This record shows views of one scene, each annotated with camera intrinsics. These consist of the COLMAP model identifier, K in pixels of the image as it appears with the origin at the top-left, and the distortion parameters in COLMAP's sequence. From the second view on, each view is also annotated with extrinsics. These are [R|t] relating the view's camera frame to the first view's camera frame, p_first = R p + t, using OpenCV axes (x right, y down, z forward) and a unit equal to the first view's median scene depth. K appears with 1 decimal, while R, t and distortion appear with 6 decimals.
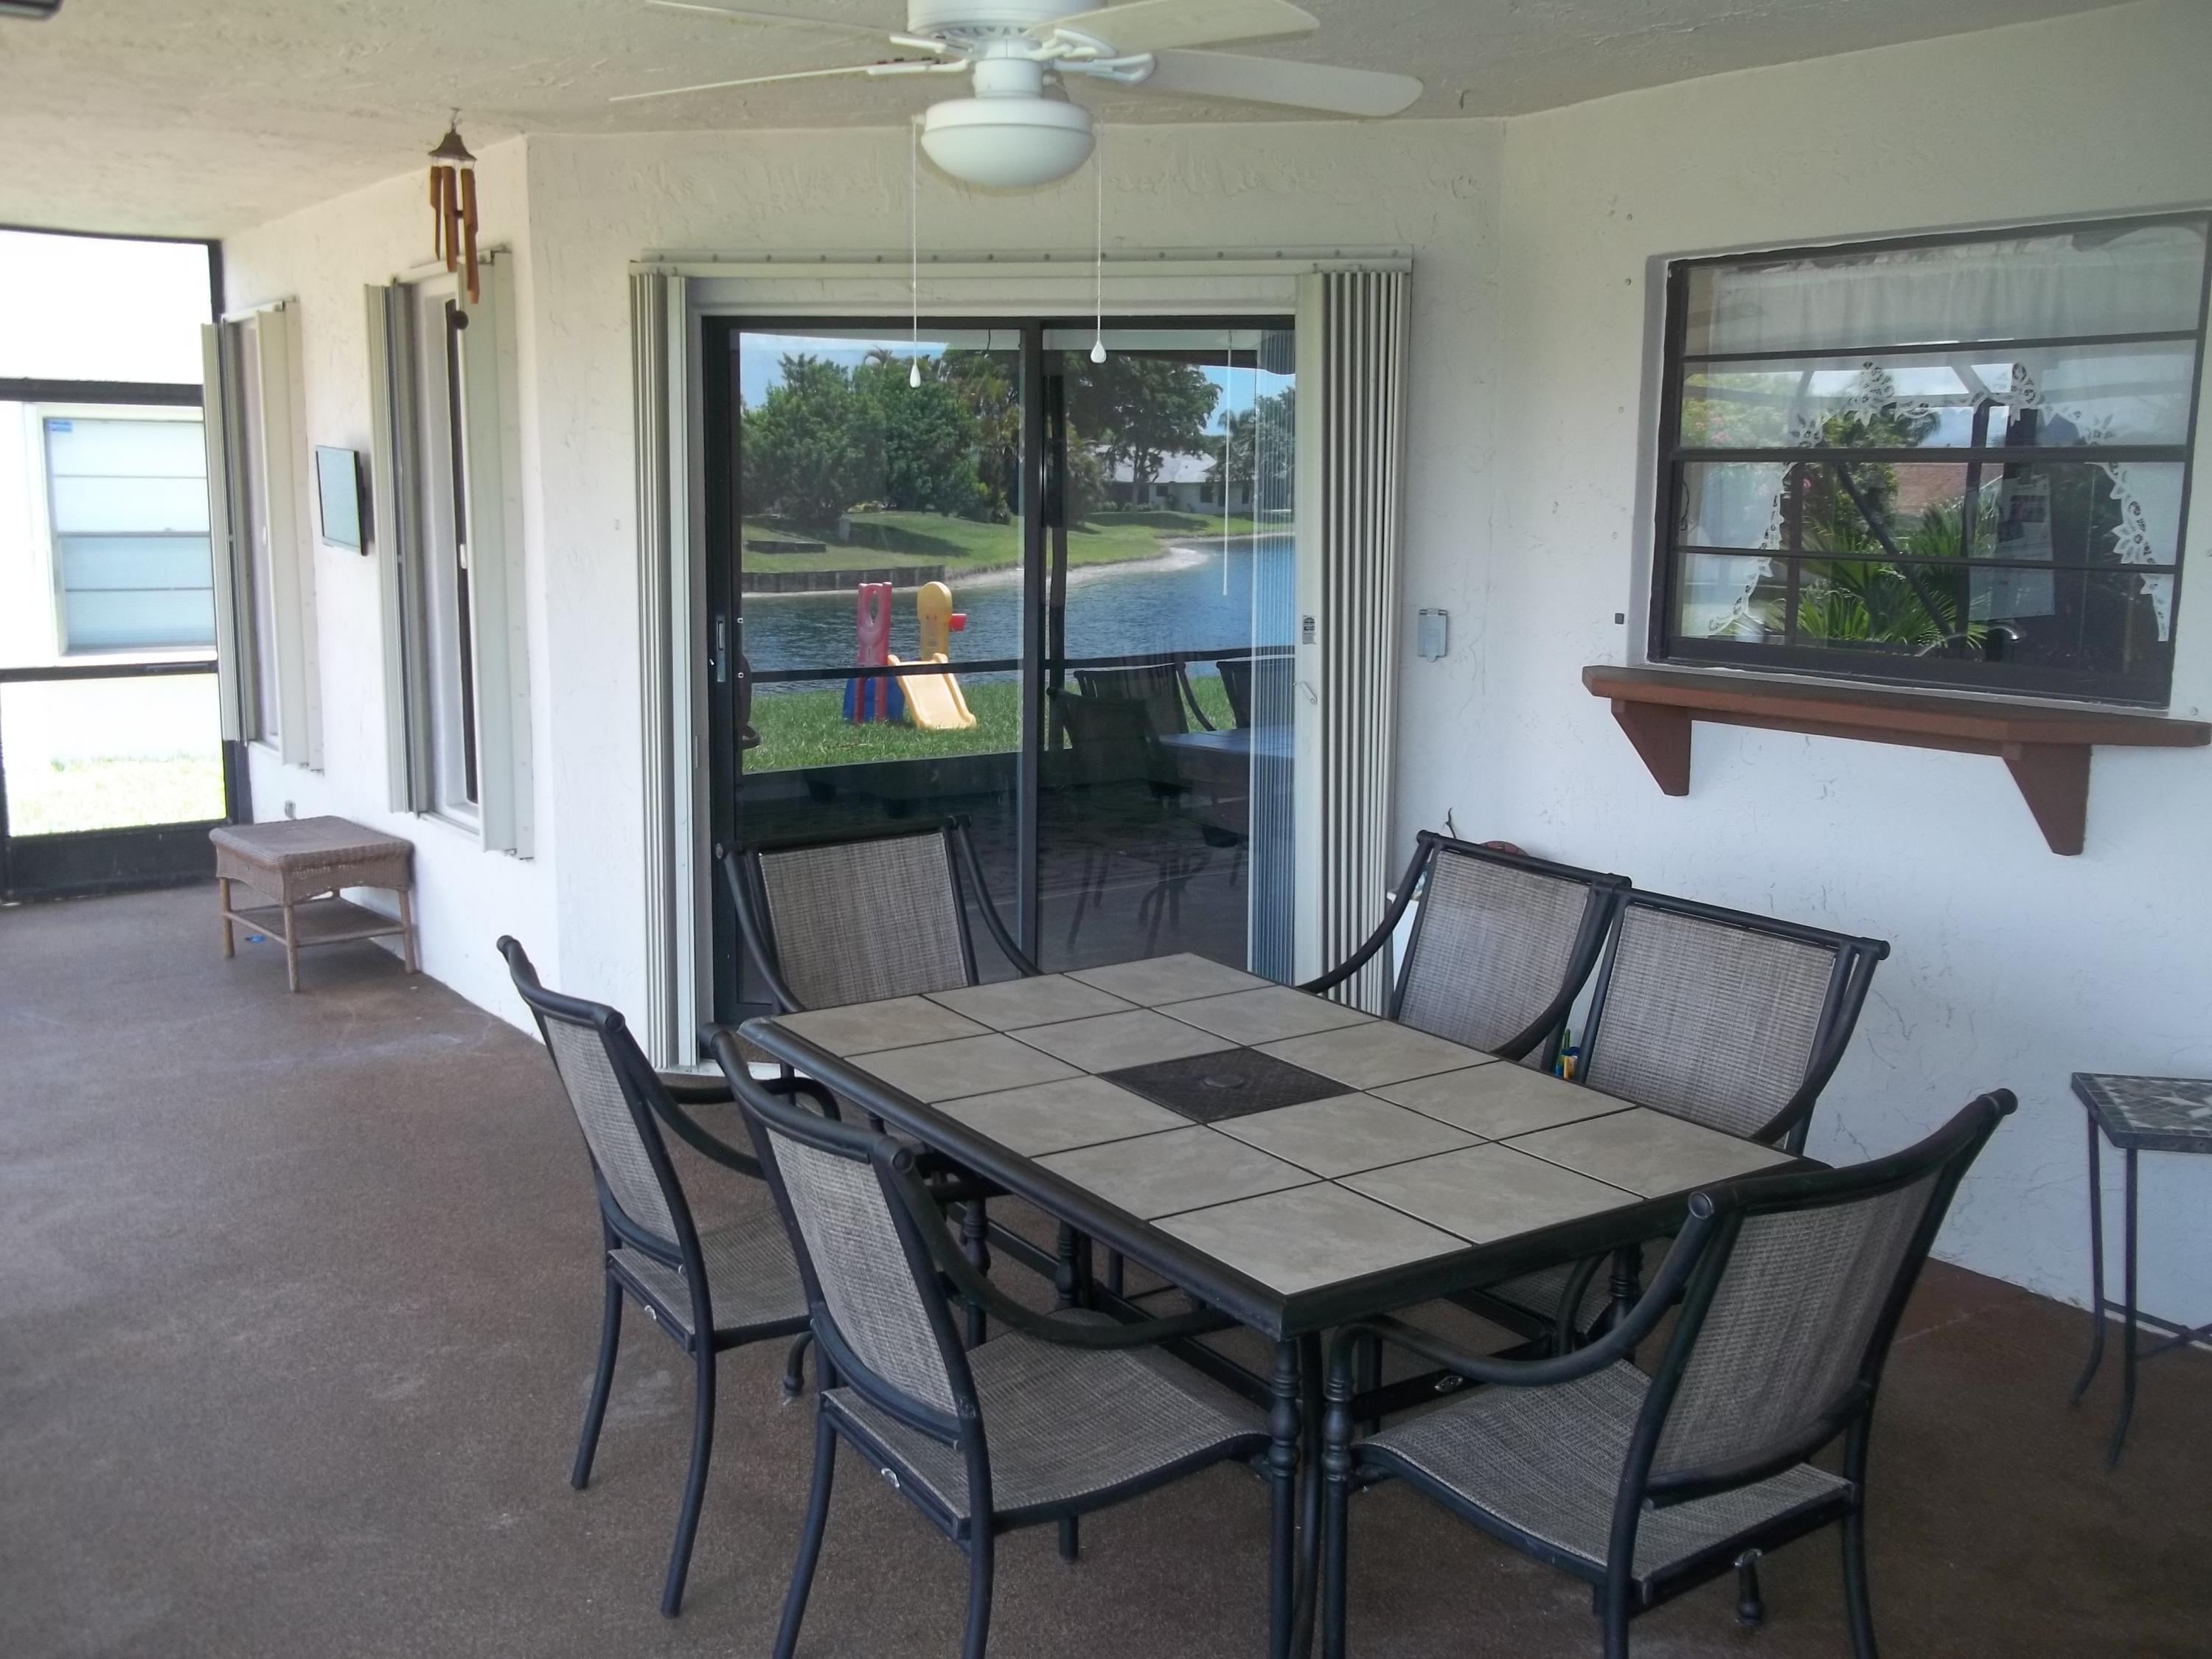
lens RADIAL K [[2122.0, 0, 1124.1], [0, 2122.0, 833.9], [0, 0, 1]] dist [0.011489, 0.000000]
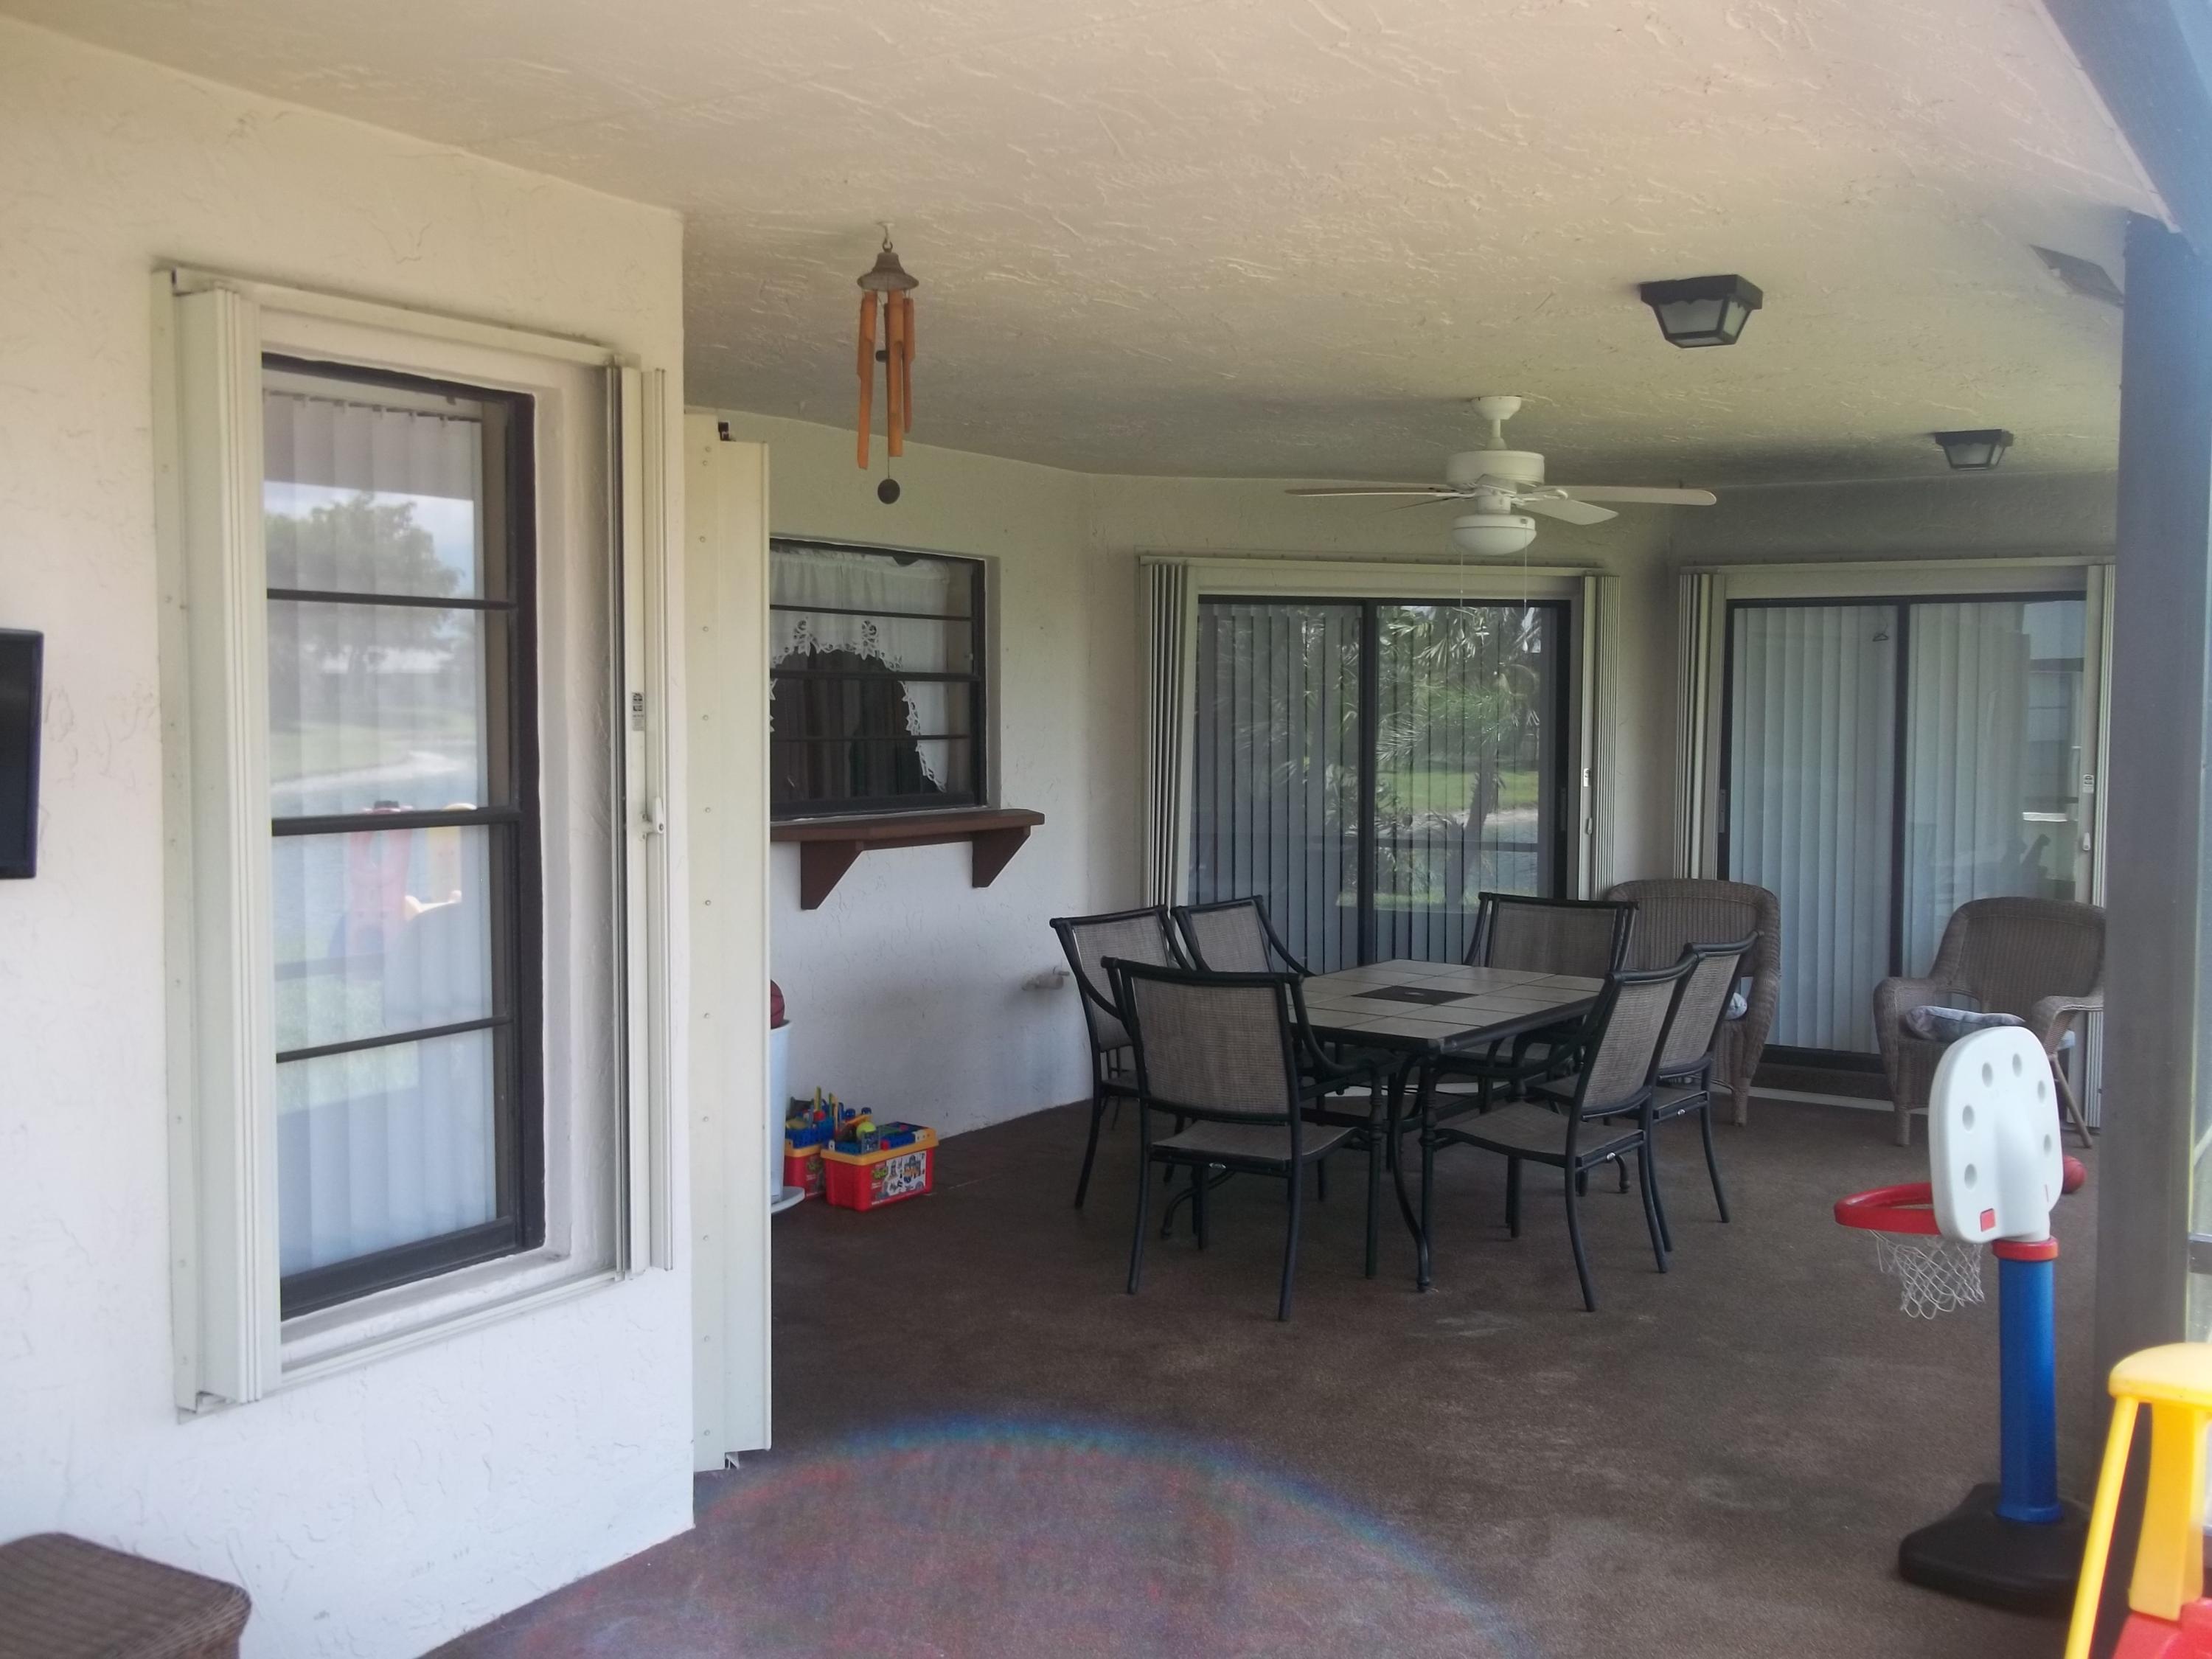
lens RADIAL K [[2122.0, 0, 1116.1], [0, 2122.0, 828.4], [0, 0, 1]] dist [0.011489, 0.000000]
pose [[-0.374616, -0.061054, 0.925168, -1.303516], [0.144685, 0.981756, 0.123374, -0.249165], [-0.915821, 0.180076, -0.358948, 1.509458]]
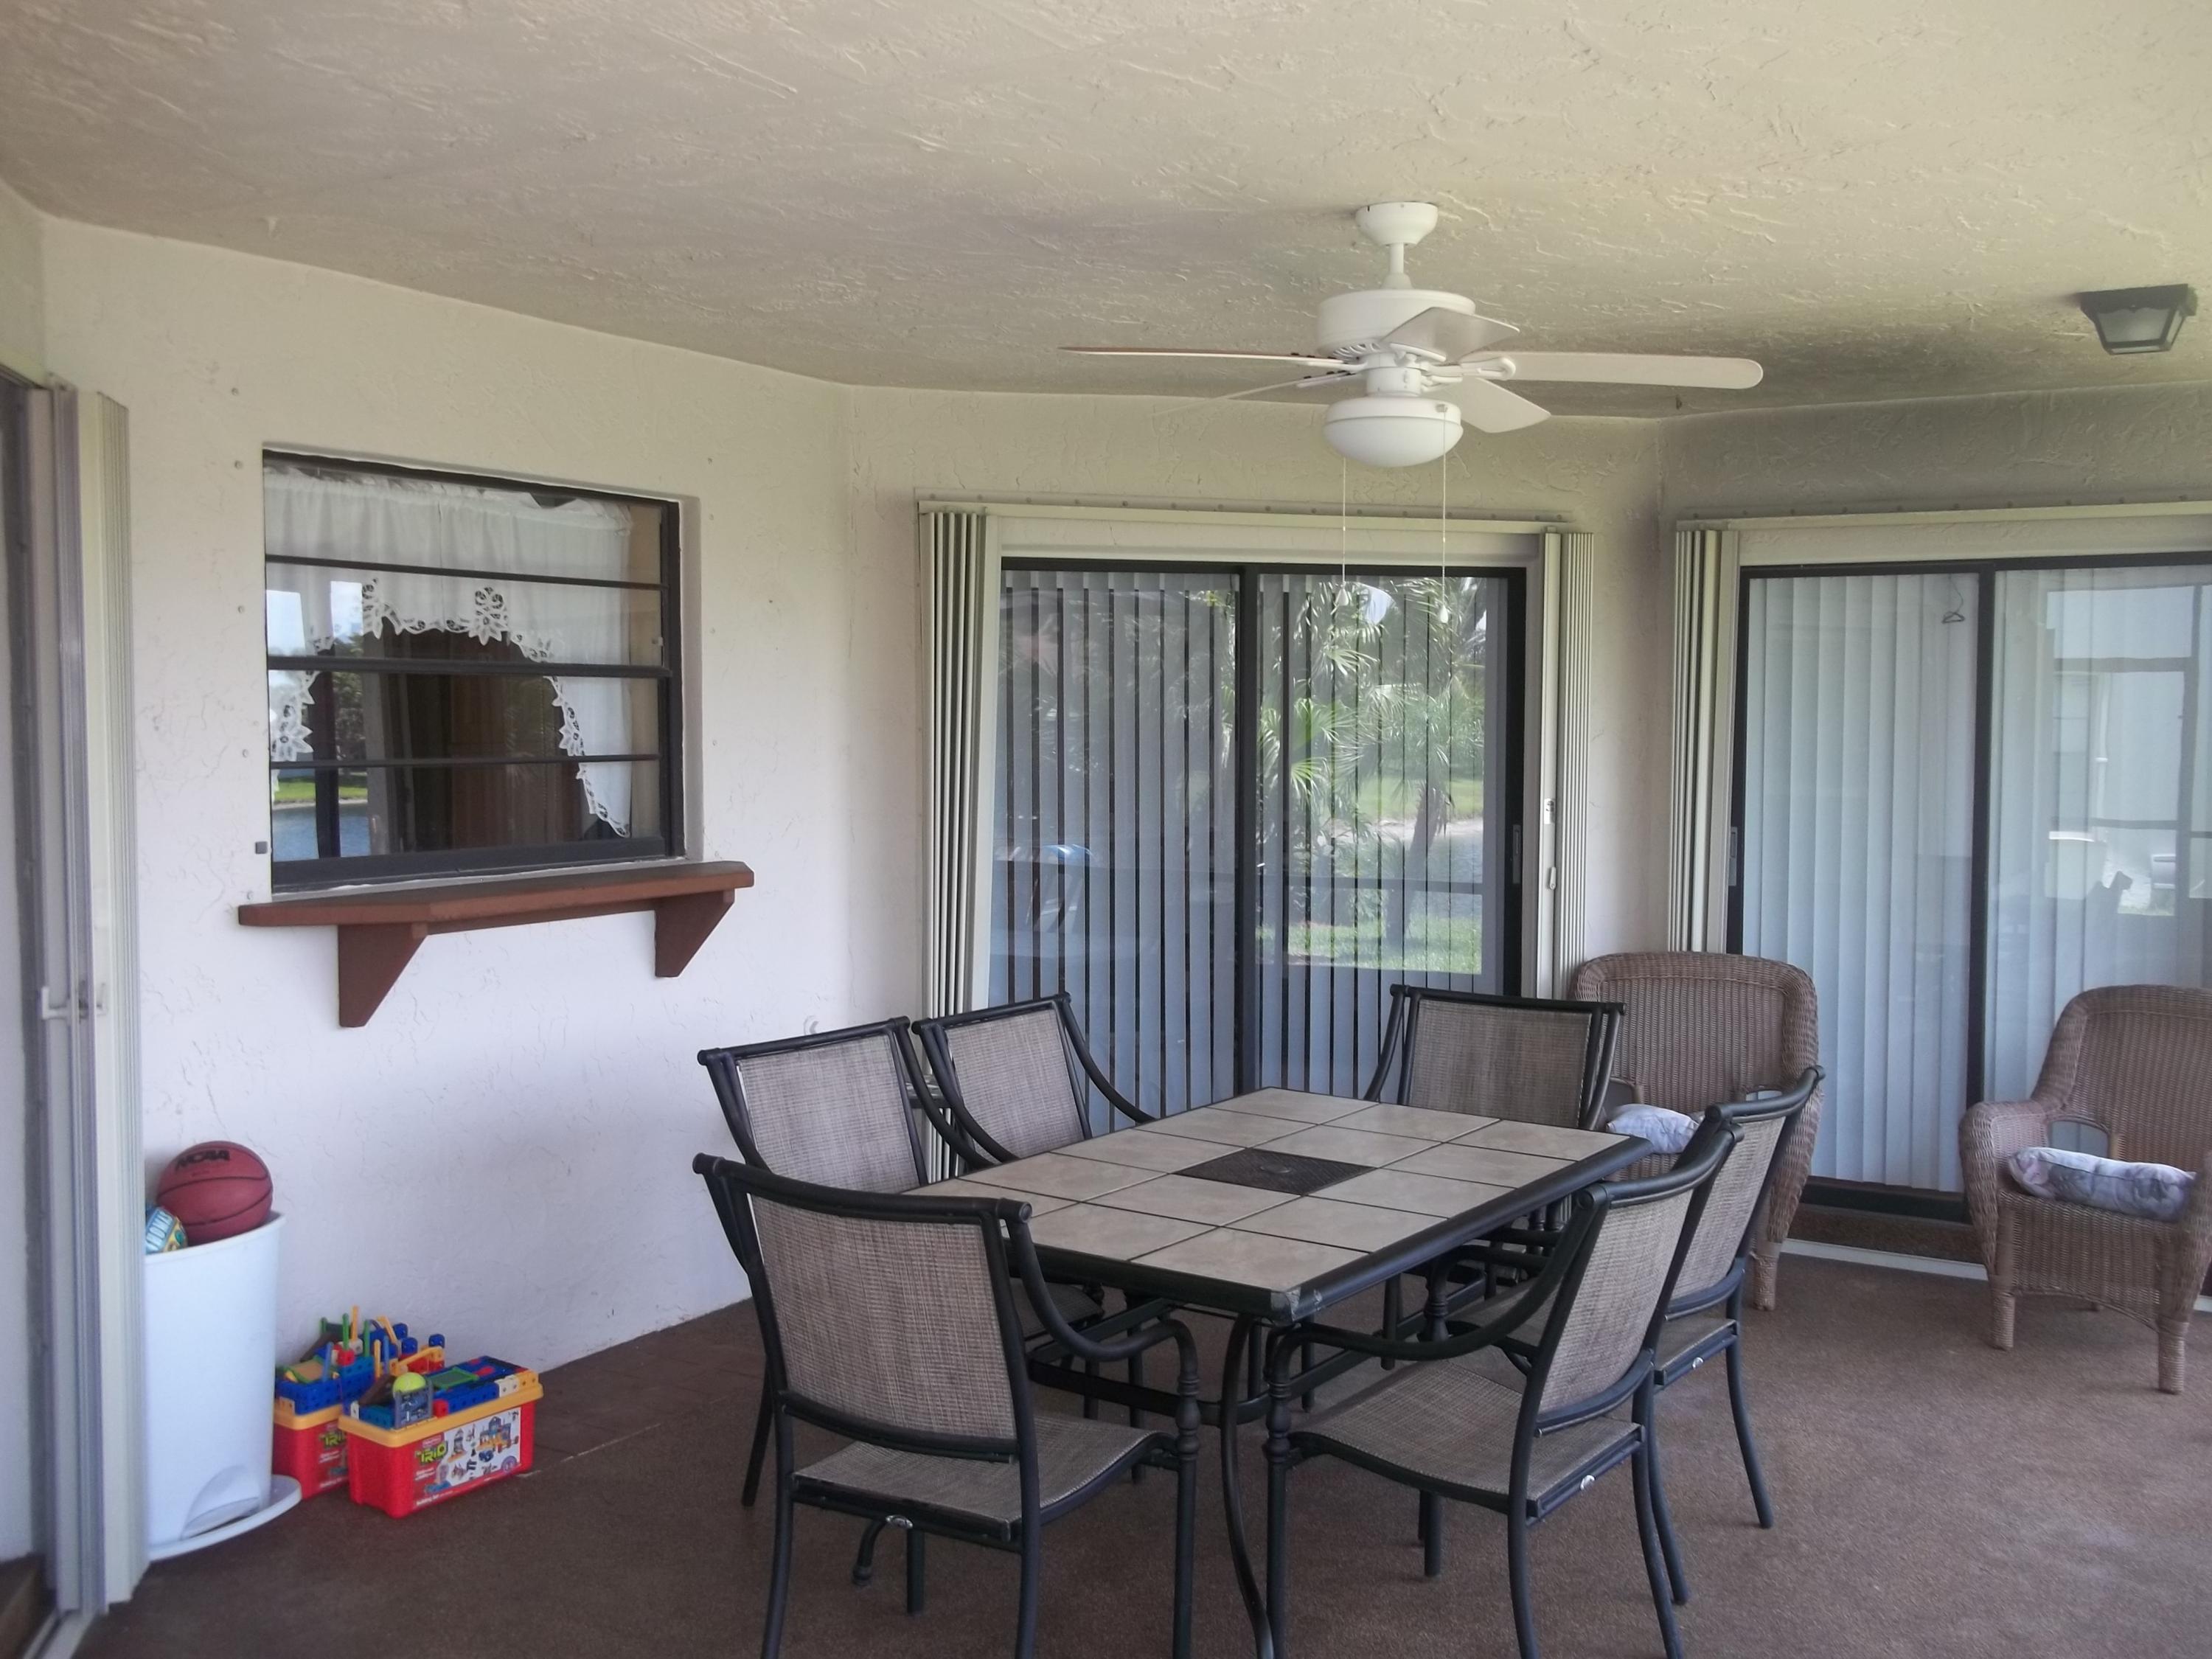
lens RADIAL K [[2122.0, 0, 1117.1], [0, 2122.0, 824.7], [0, 0, 1]] dist [0.011489, 0.000000]
pose [[-0.389172, -0.056751, 0.919415, -0.822955], [0.143489, 0.982182, 0.121362, -0.193306], [-0.909921, 0.179157, -0.374095, 1.180505]]
